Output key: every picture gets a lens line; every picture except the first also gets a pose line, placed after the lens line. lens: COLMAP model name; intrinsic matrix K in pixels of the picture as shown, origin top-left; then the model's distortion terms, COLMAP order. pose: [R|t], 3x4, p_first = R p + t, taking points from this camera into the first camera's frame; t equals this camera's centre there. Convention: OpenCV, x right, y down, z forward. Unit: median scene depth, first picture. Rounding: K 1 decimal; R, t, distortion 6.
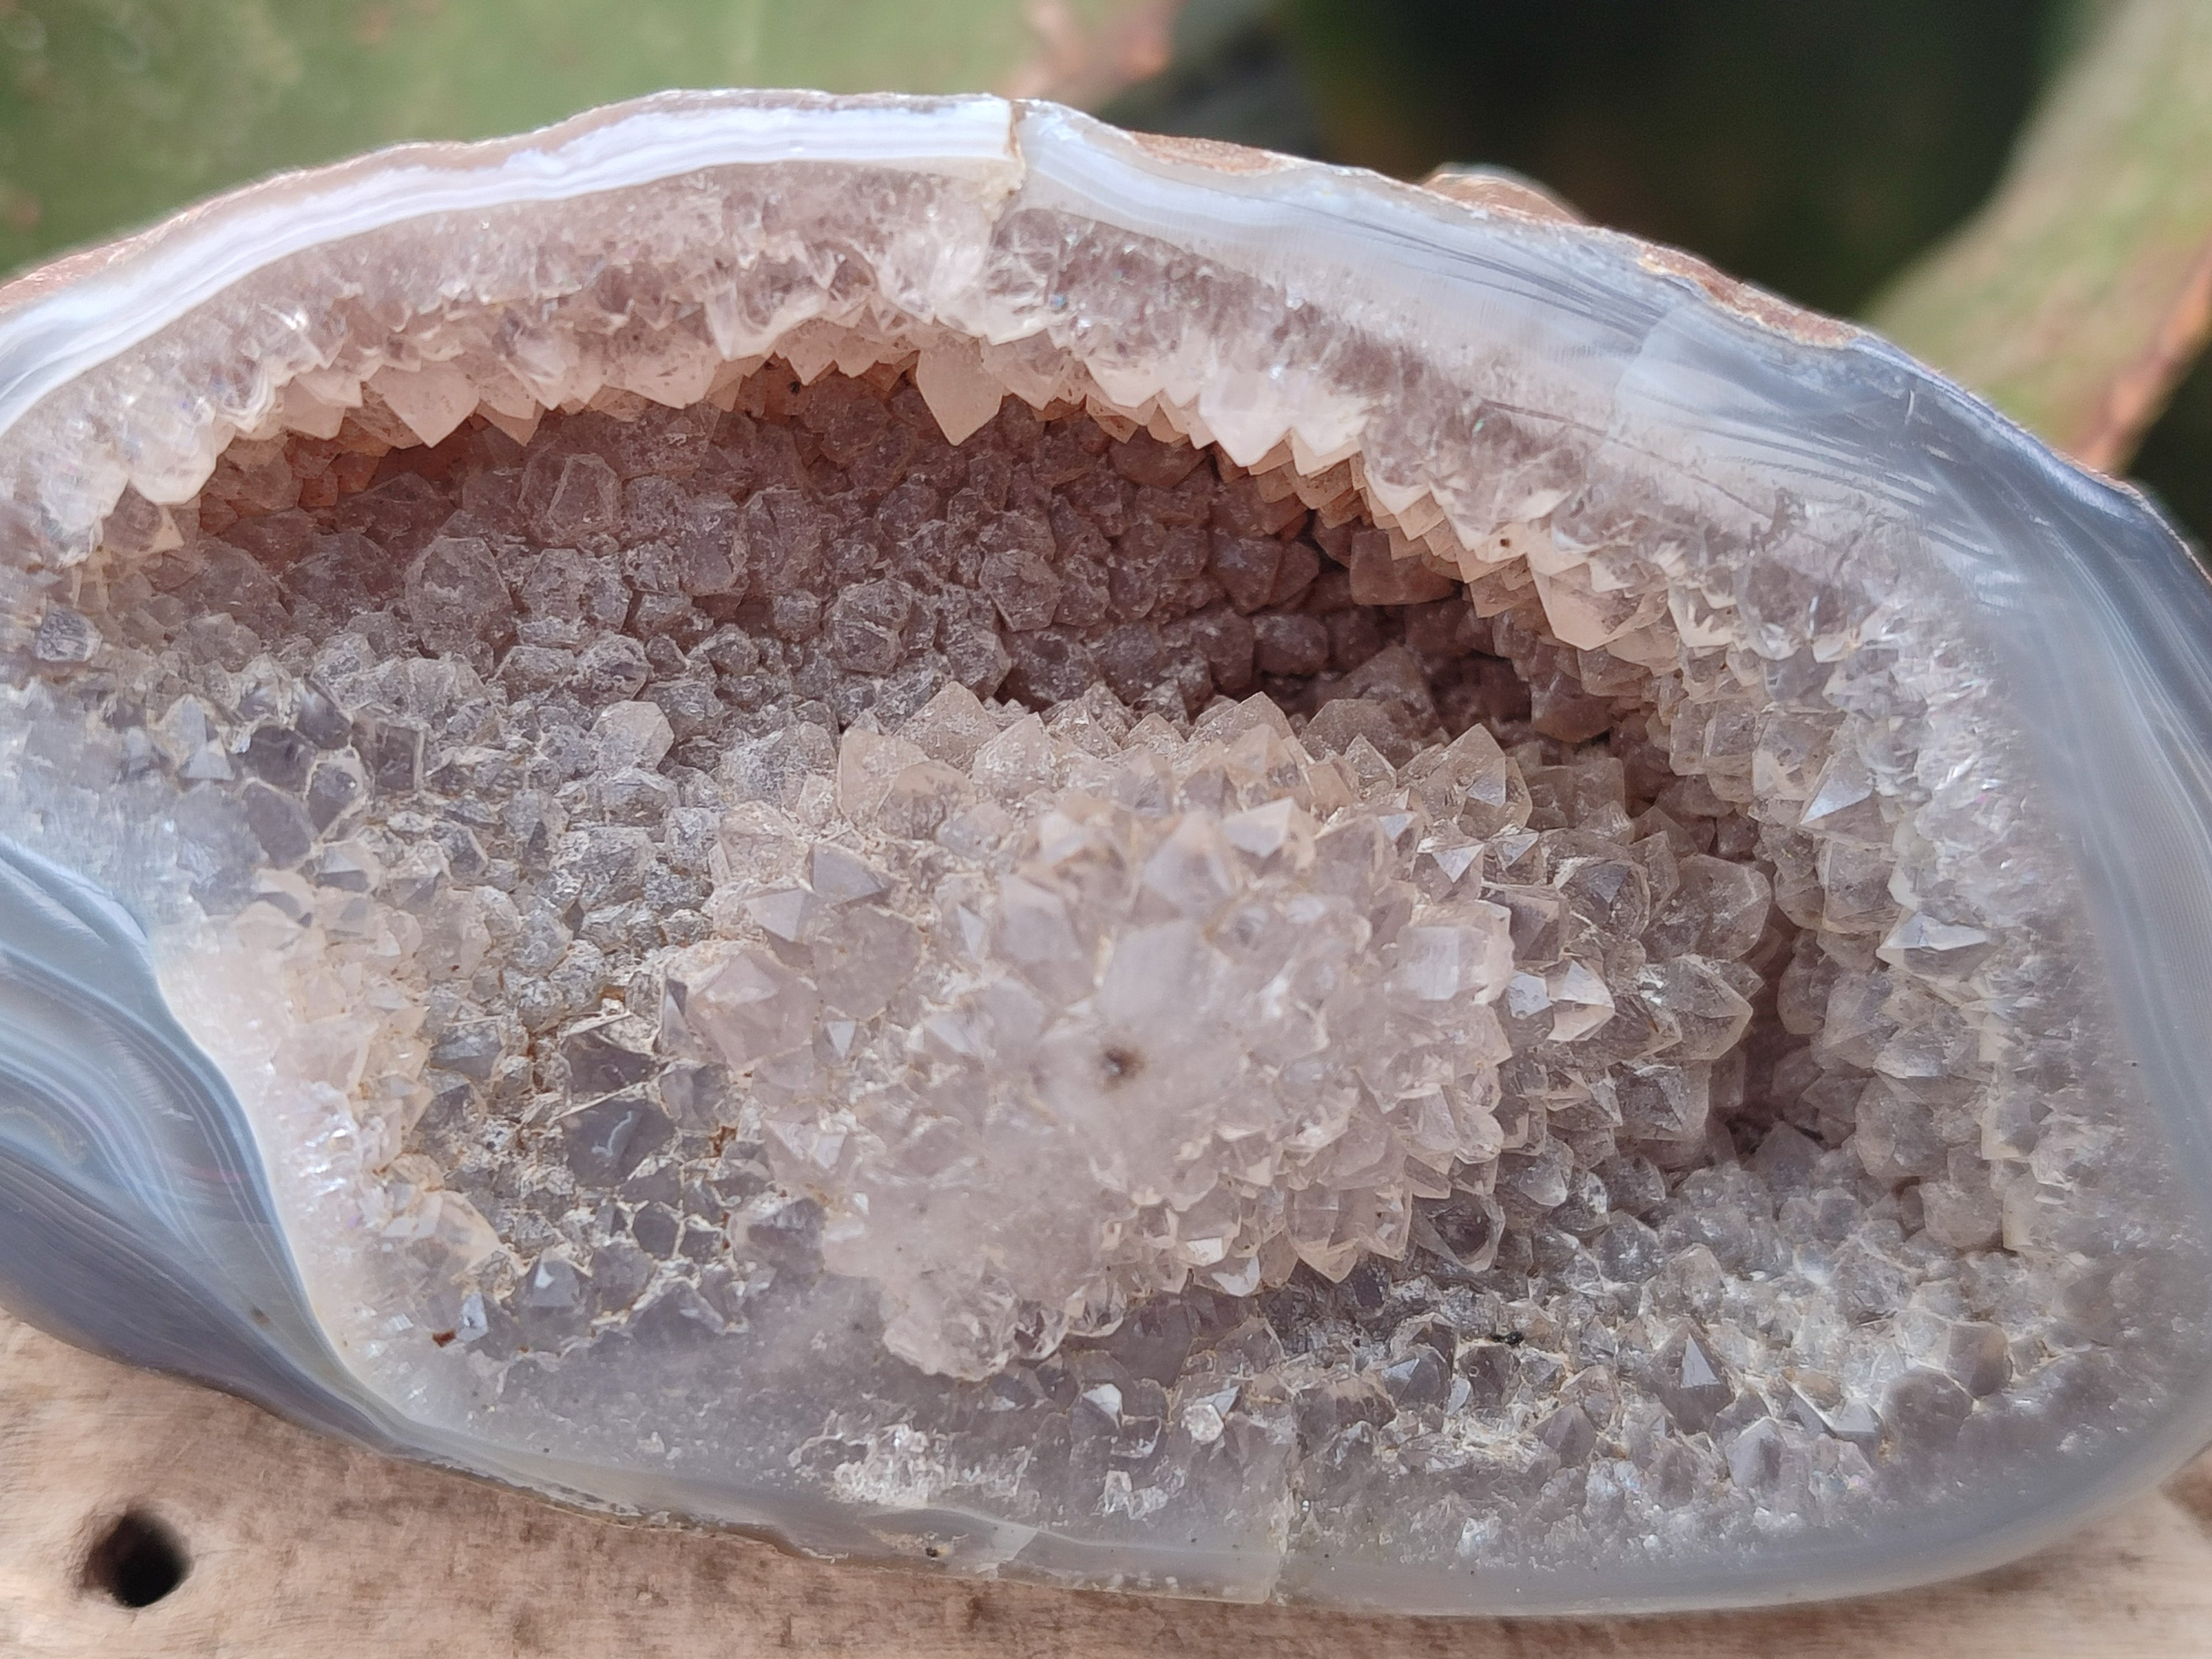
lens RADIAL K [[3436.8, 0, 1106.0], [0, 3436.8, 829.5], [0, 0, 1]] dist [0.424680, -2.921266]
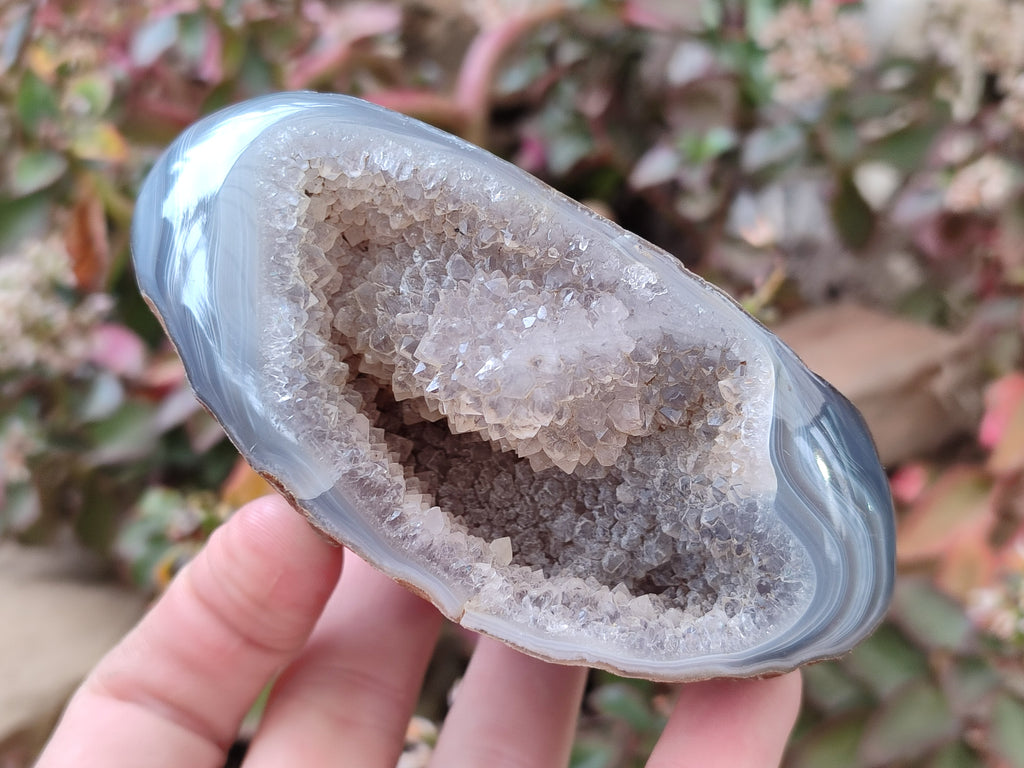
lens RADIAL K [[1591.0, 0, 512.0], [0, 1591.0, 384.0], [0, 0, 1]] dist [0.424680, -2.921266]
pose [[-0.920883, -0.381339, -0.080964, 0.139491], [0.387490, -0.918140, -0.082882, 0.160808], [-0.042730, -0.107697, 0.993265, -0.562516]]
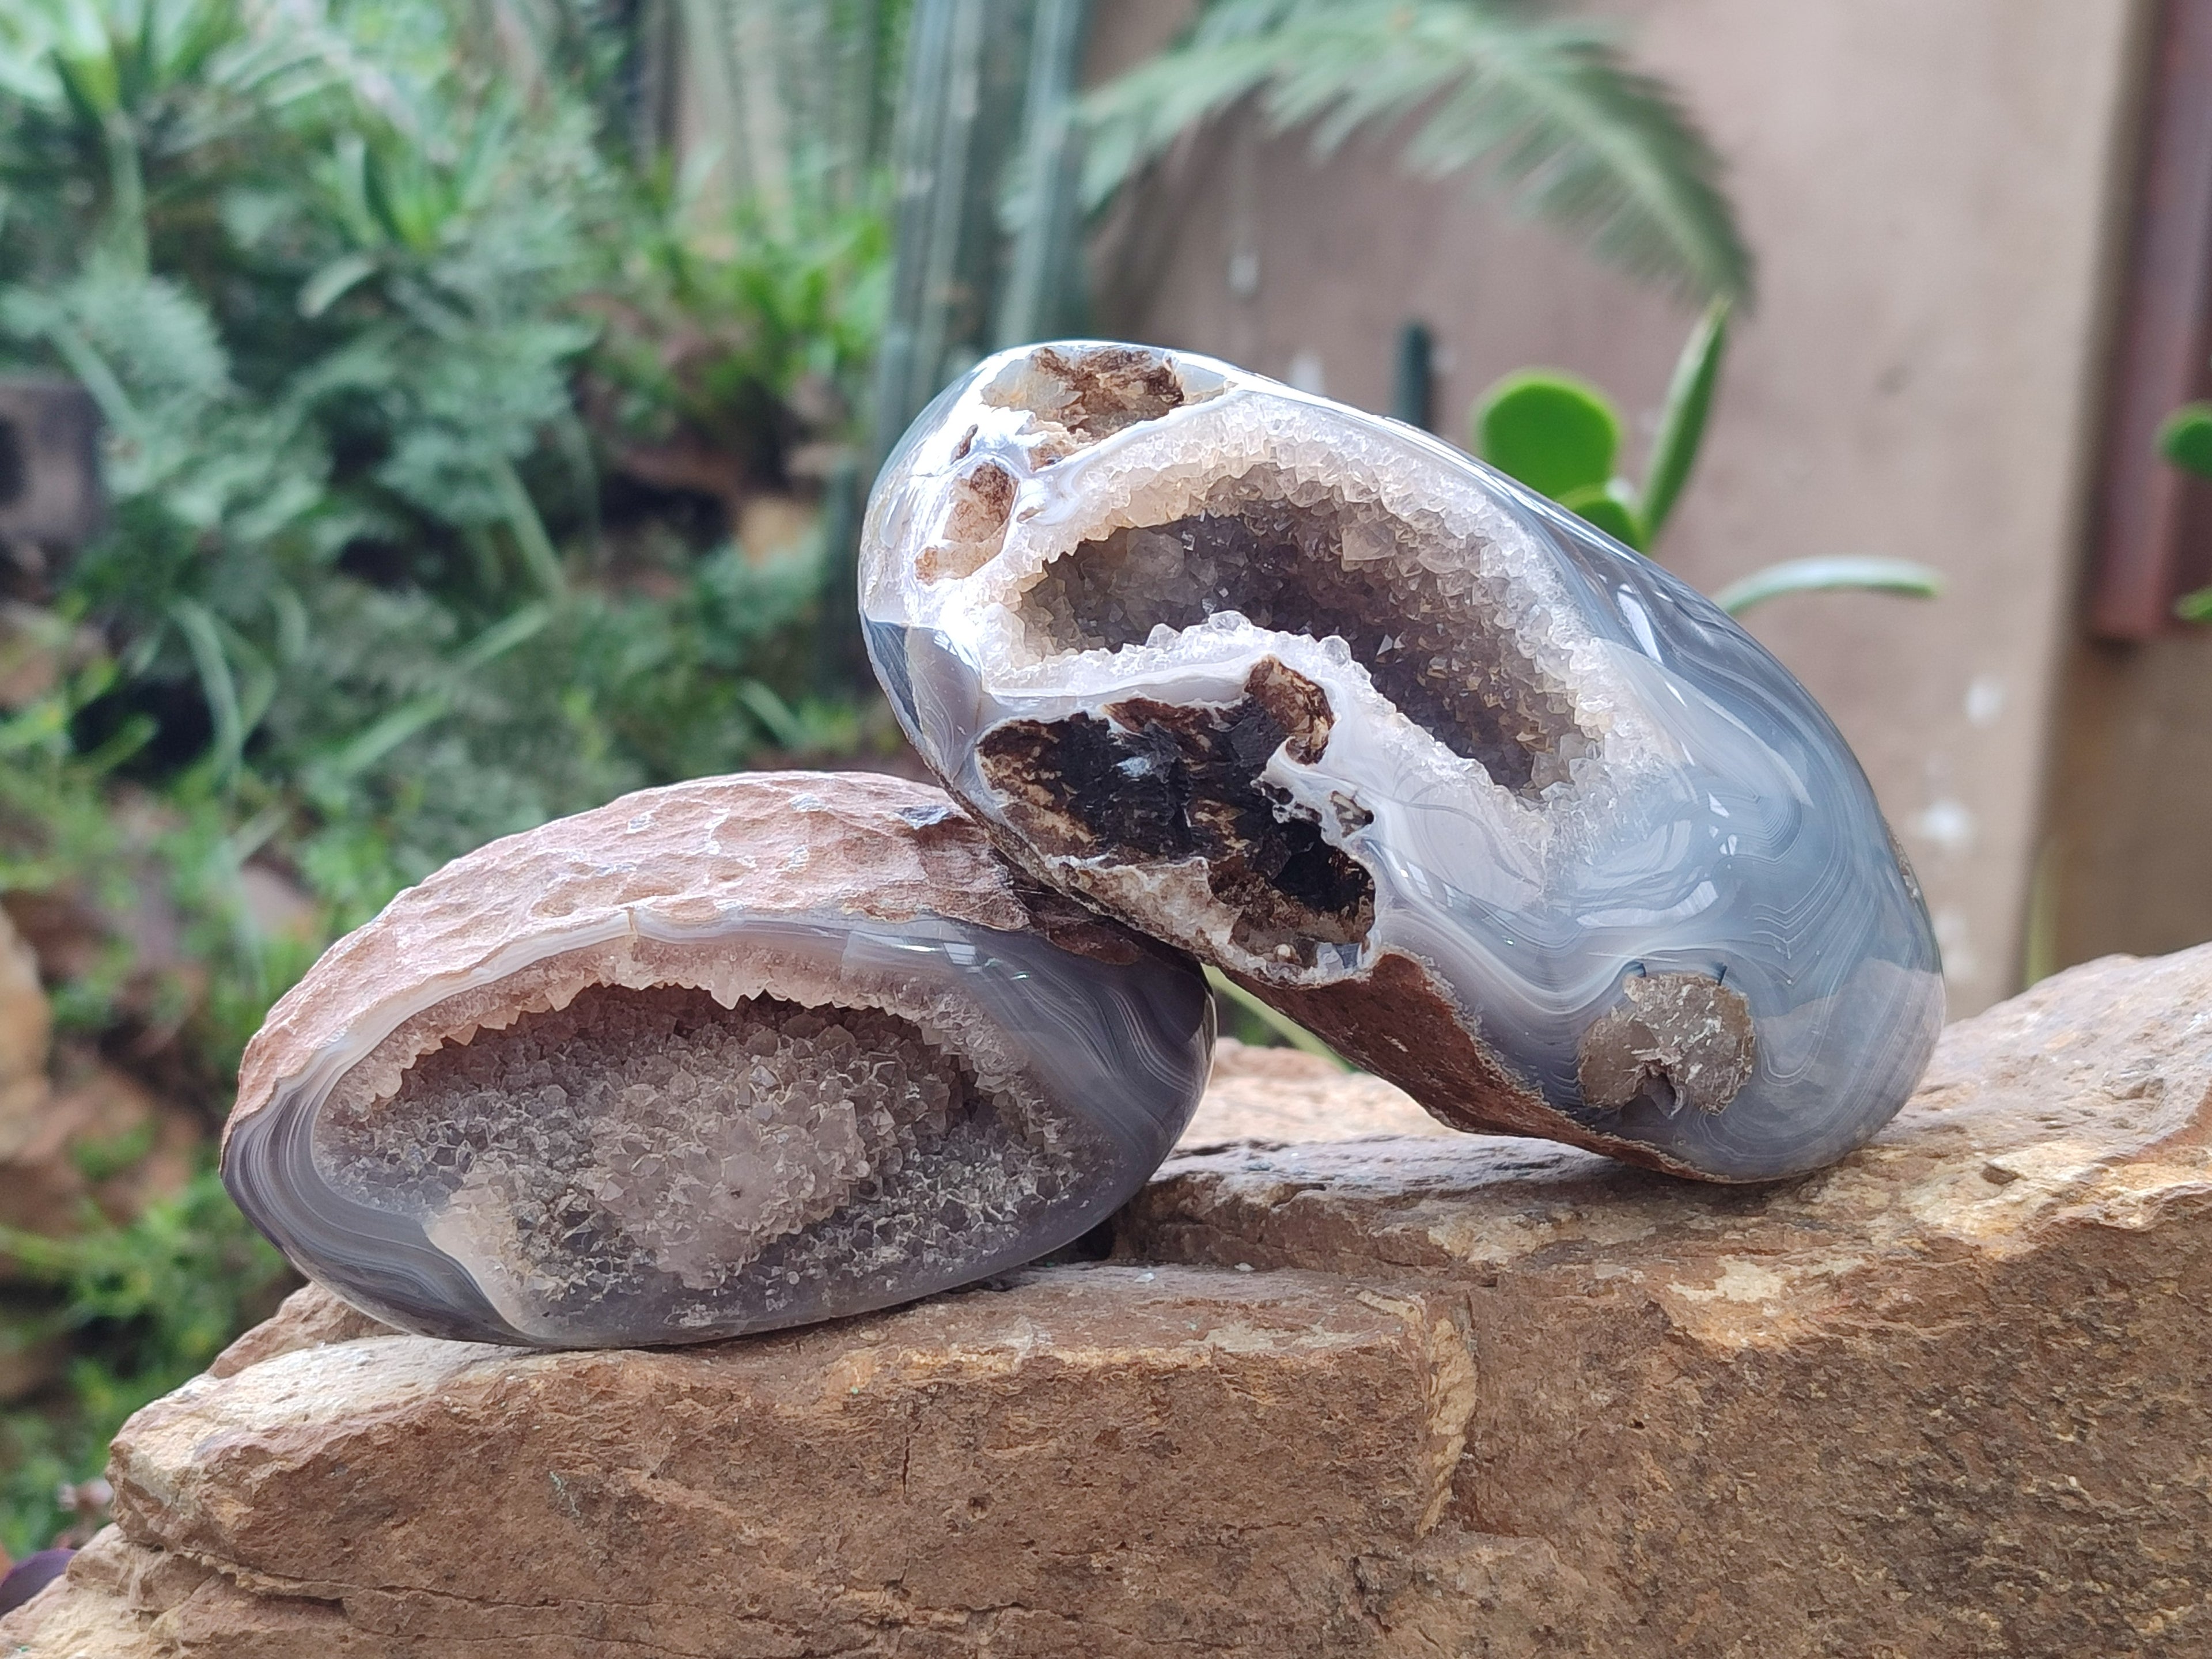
lens RADIAL K [[3436.8, 0, 1106.0], [0, 3436.8, 829.5], [0, 0, 1]] dist [0.424680, -2.921266]
pose [[0.976176, -0.216929, -0.004771, 0.390897], [0.208994, 0.934100, 0.289446, -1.010714], [-0.058333, -0.283547, 0.957183, -1.811188]]
